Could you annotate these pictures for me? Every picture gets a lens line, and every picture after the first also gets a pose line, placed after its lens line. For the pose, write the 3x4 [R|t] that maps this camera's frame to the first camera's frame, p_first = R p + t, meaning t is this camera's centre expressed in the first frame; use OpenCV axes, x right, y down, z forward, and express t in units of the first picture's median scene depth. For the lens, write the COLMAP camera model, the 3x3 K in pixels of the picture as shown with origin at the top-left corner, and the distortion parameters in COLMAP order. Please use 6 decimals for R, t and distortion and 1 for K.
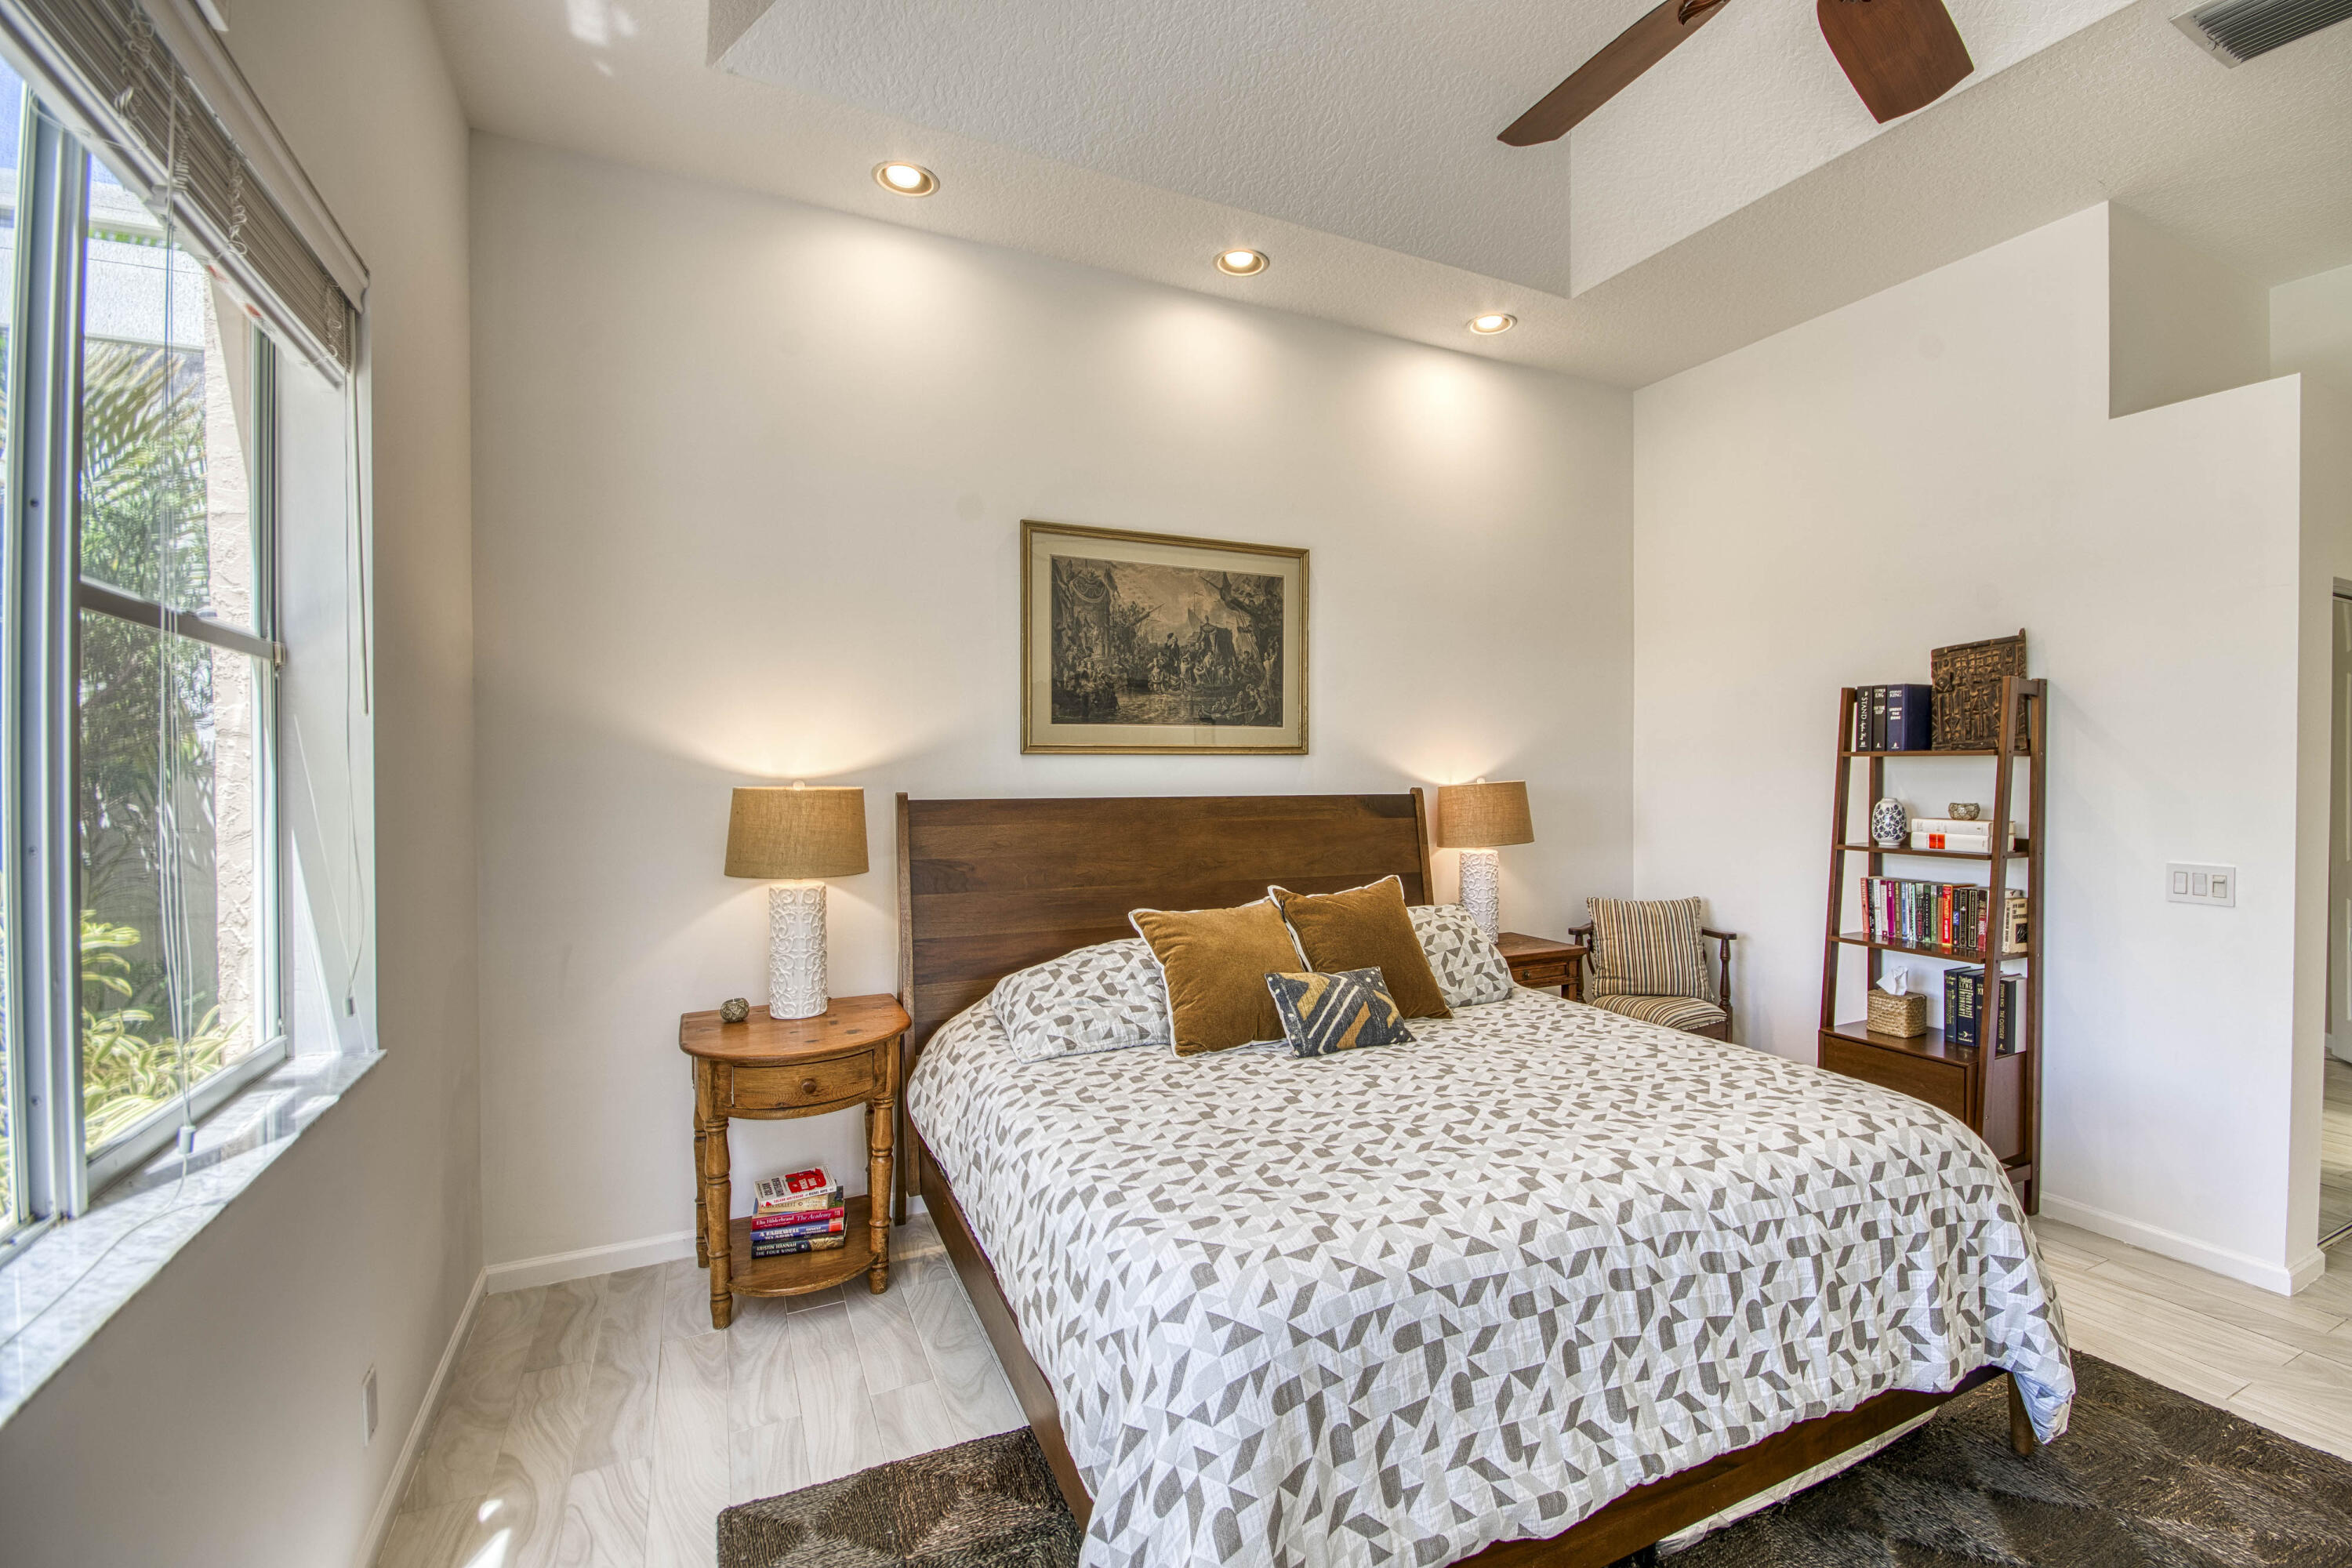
lens RADIAL K [[1041.6, 0, 1240.9], [0, 1041.6, 778.5], [0, 0, 1]] dist [0.000426, -0.000408]
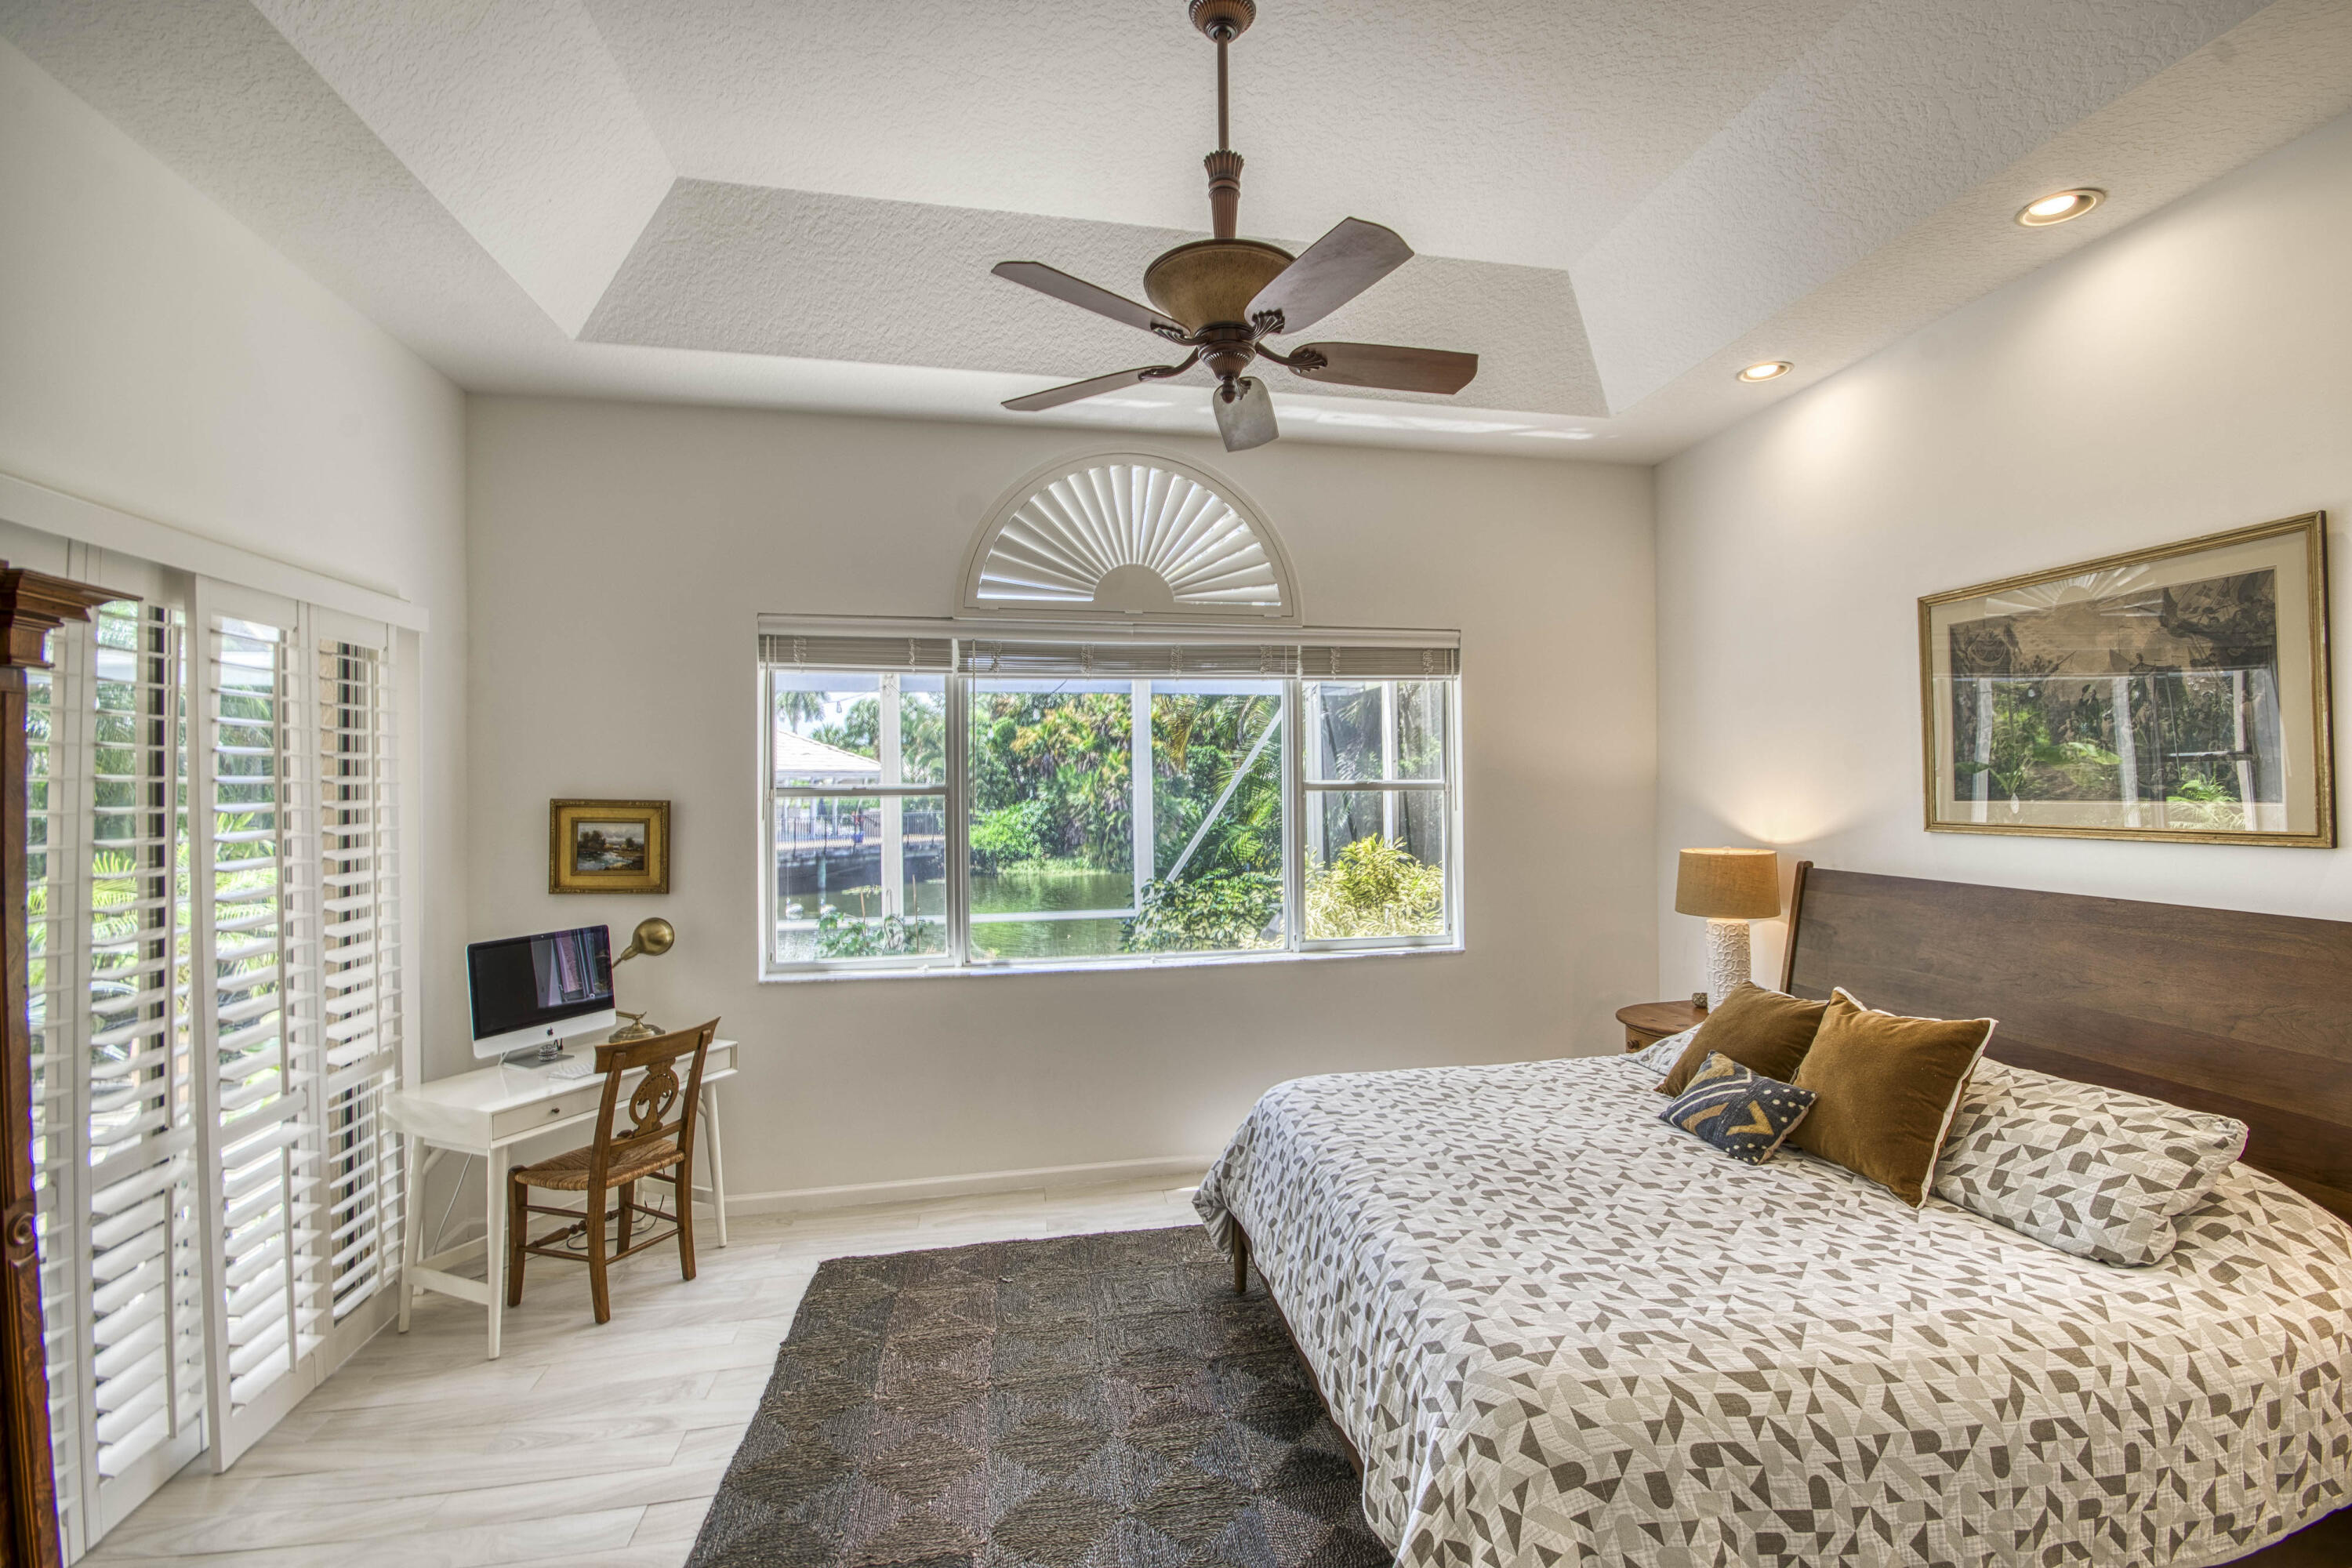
lens RADIAL K [[1041.6, 0, 1240.9], [0, 1041.6, 778.5], [0, 0, 1]] dist [0.000426, -0.000408]
pose [[-0.256089, -0.002111, -0.966651, 0.931724], [0.003289, 0.999990, -0.003055, -0.073444], [0.966648, -0.003962, -0.256079, 0.624932]]
